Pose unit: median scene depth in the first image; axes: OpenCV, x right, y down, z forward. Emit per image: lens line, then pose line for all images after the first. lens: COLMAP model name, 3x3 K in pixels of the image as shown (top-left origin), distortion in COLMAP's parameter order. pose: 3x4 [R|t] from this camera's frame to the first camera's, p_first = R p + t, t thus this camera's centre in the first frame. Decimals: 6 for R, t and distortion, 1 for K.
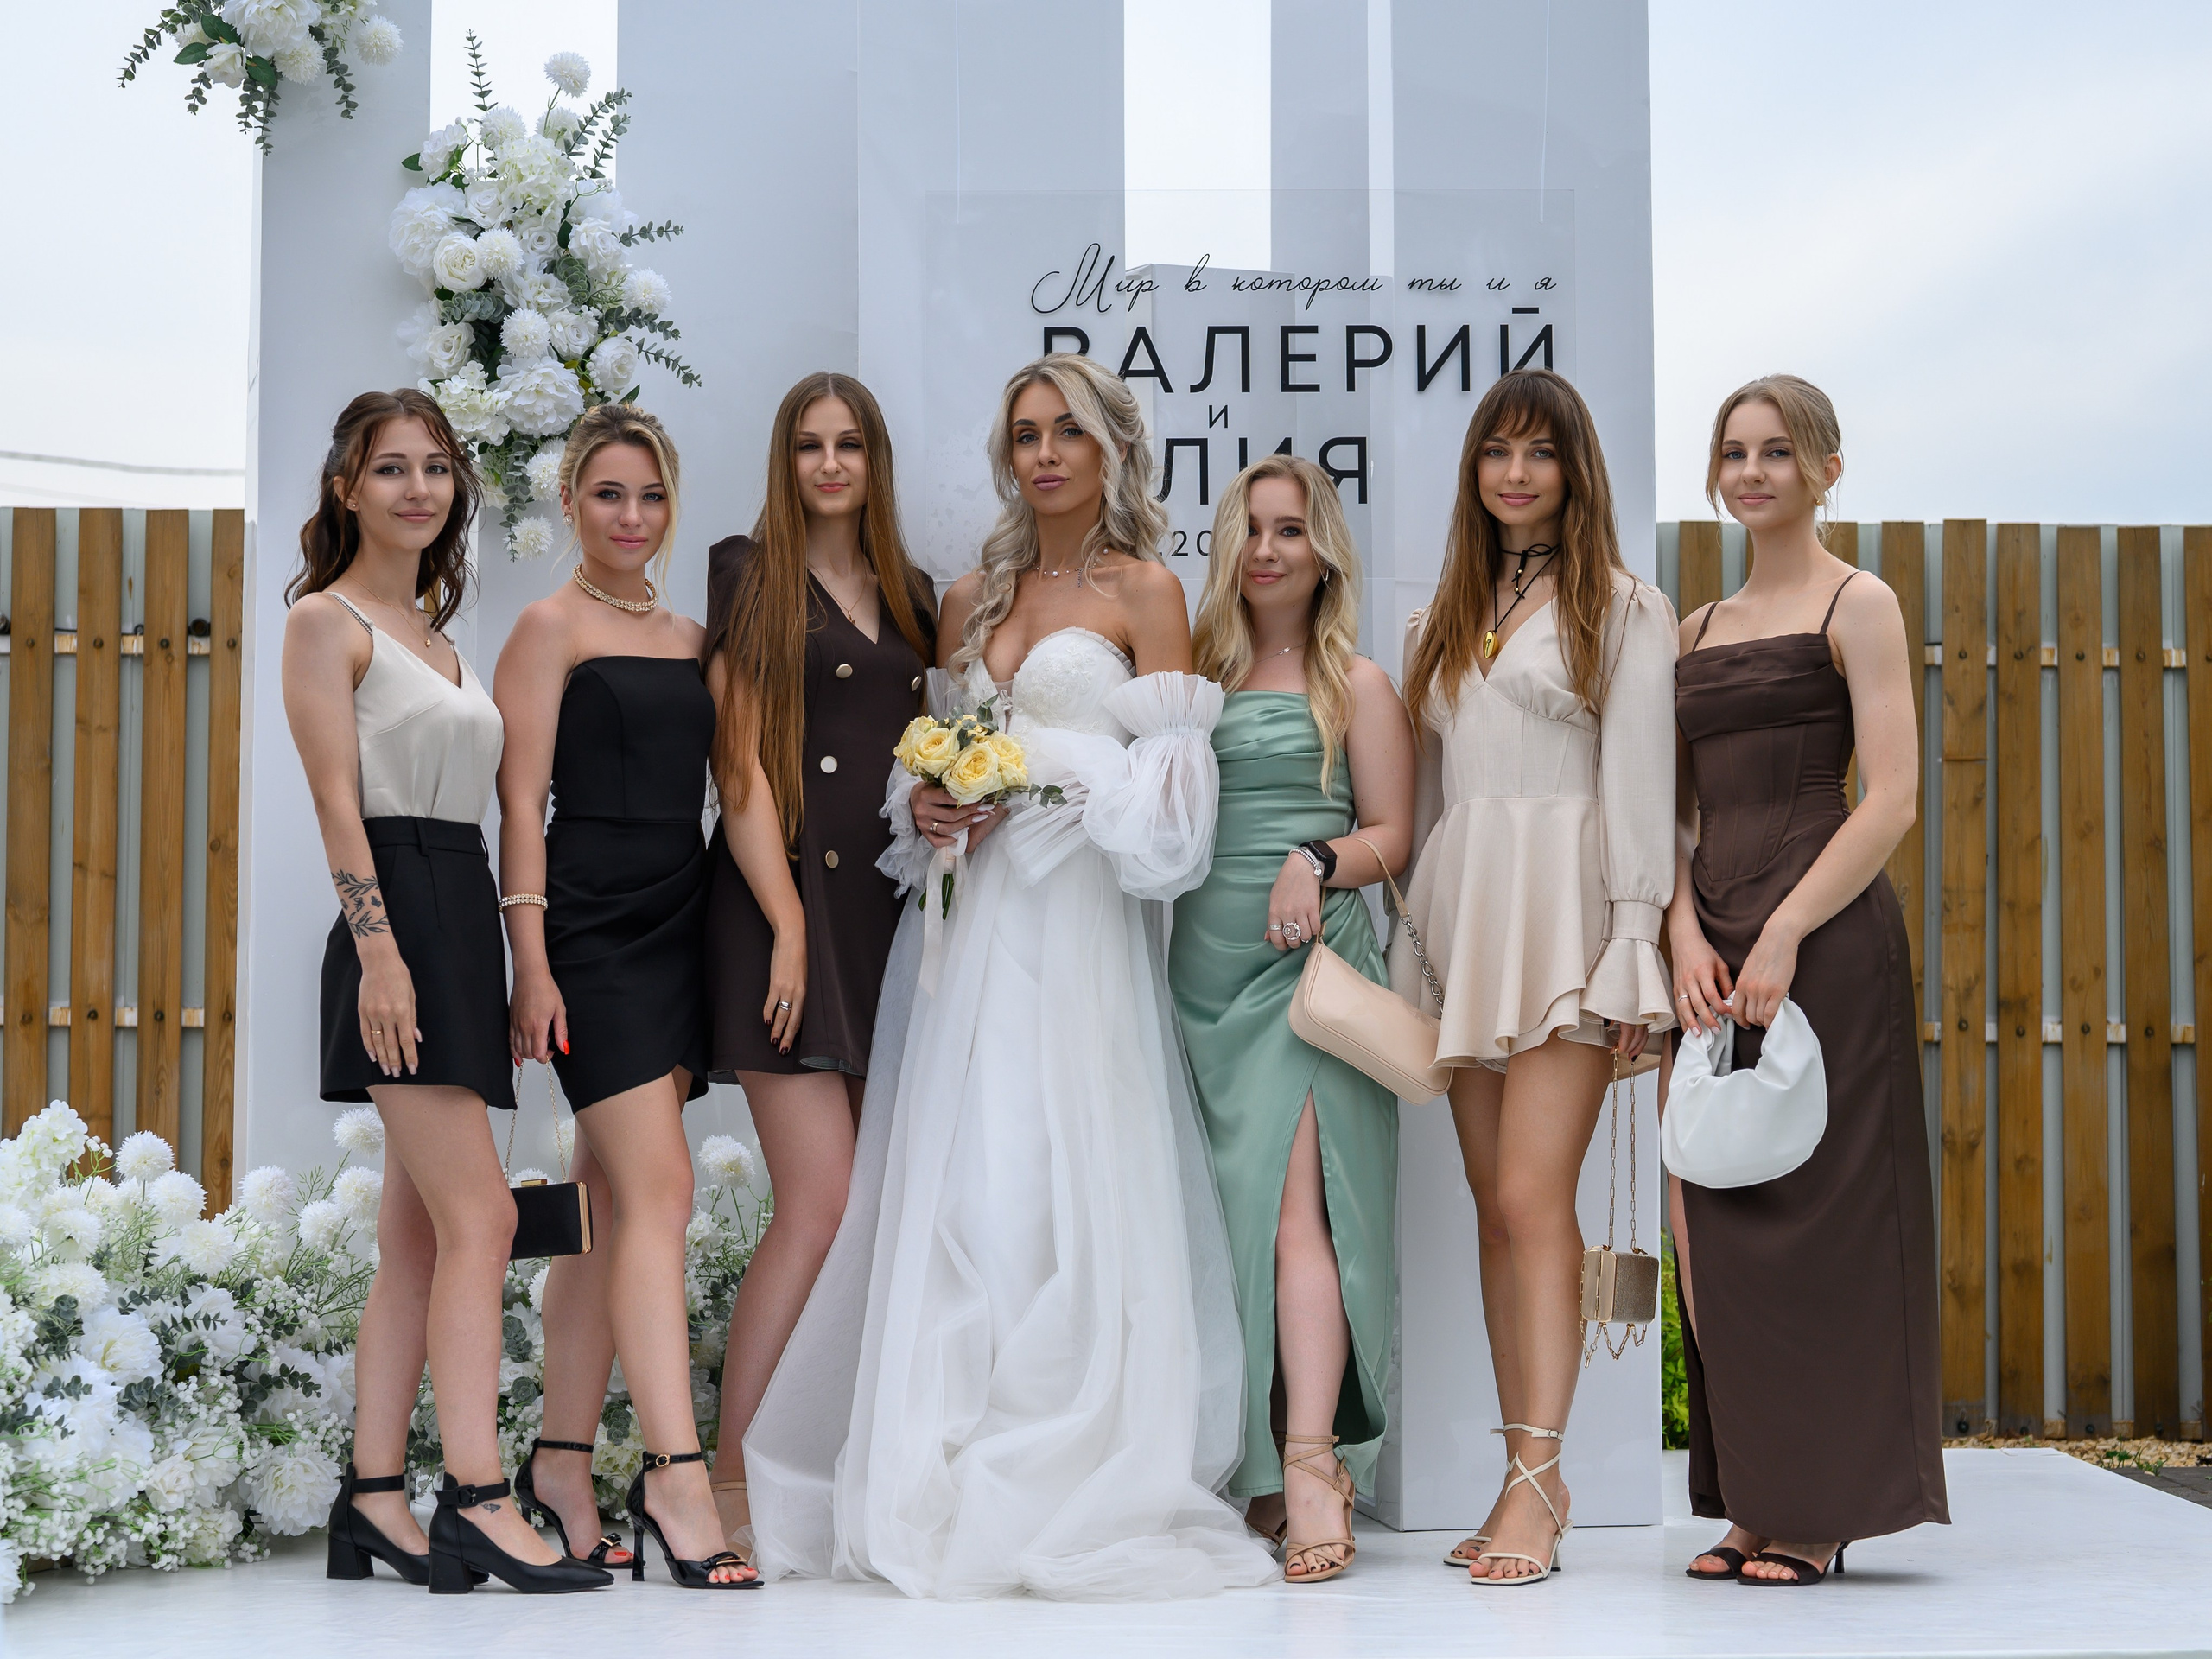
lens RADIAL K [[4346.4, 0, 1049.4], [0, 4346.4, 862.4], [0, 0, 1]] dist [0.020380, 0.000000]
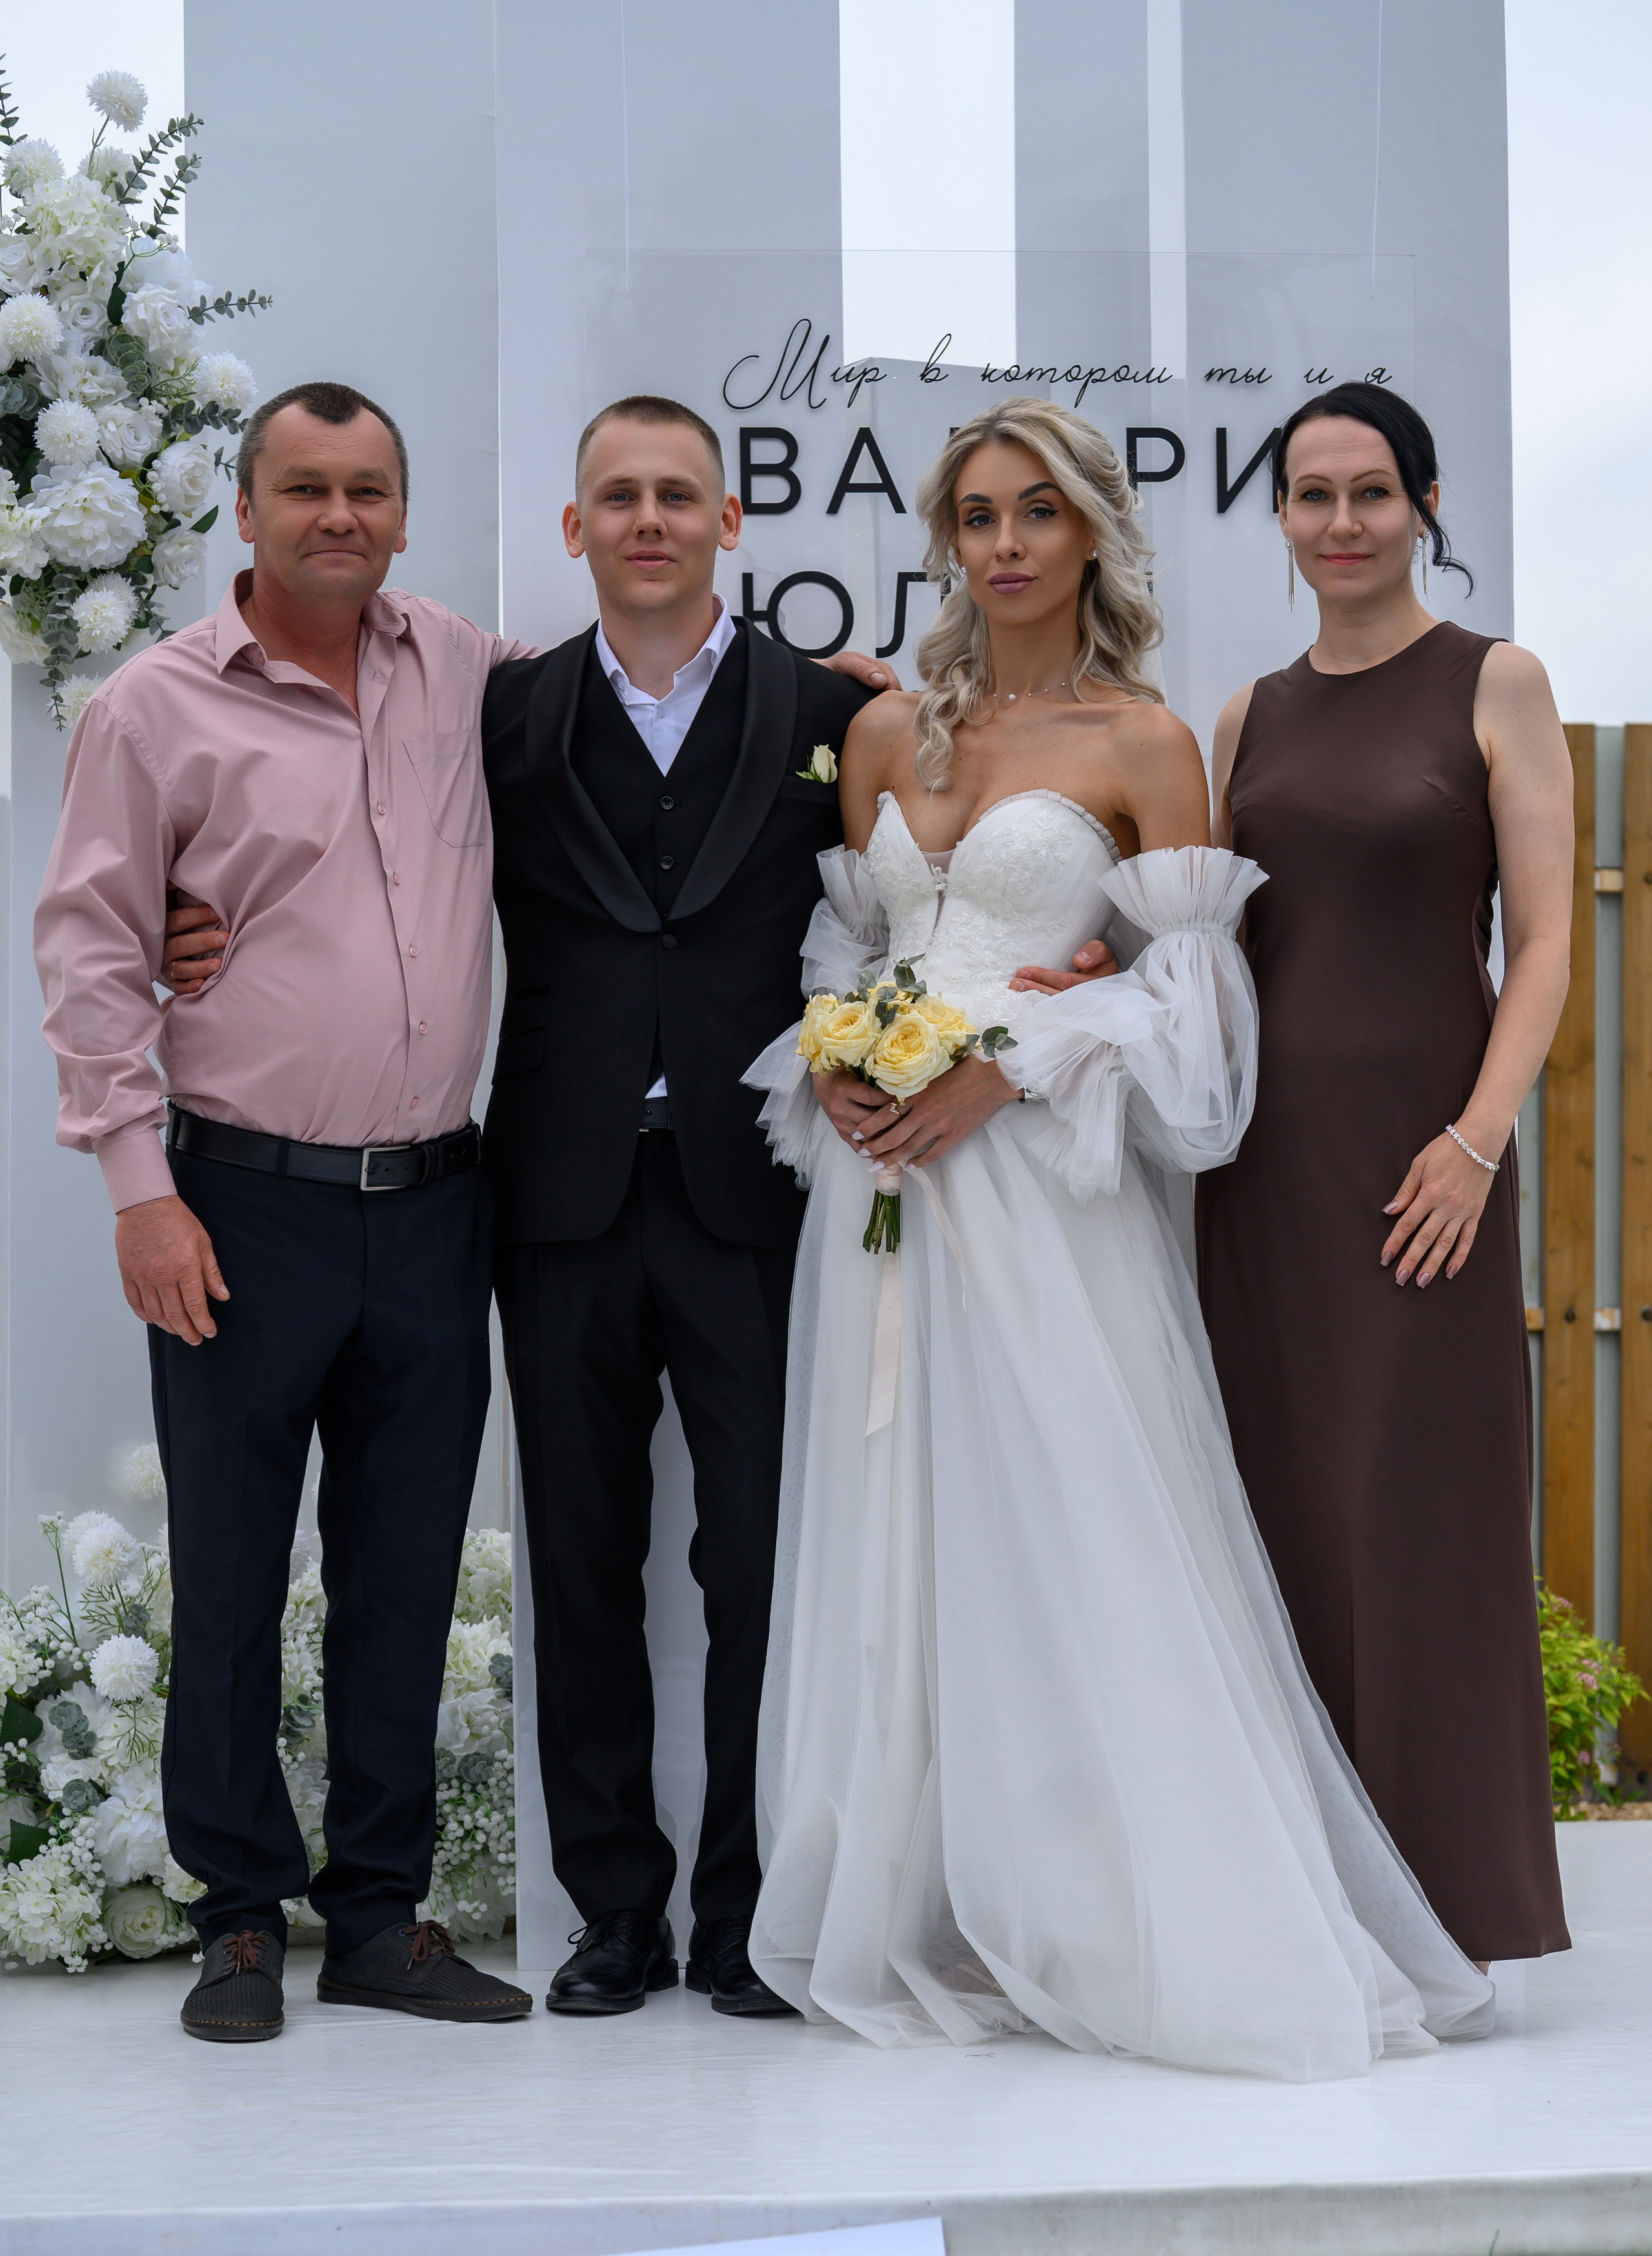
lens RADIAL K [[4128.1, 0, 915.4], [0, 4128.1, 1340.4], [0, 0, 1]] dist [0.017202, 0.000000]
pose [[0.998180, -0.008448, 0.059709, -0.015301], [0.005261, 0.998562, 0.053343, 0.000754], [-0.060074, -0.052932, 0.996790, 0.250167]]
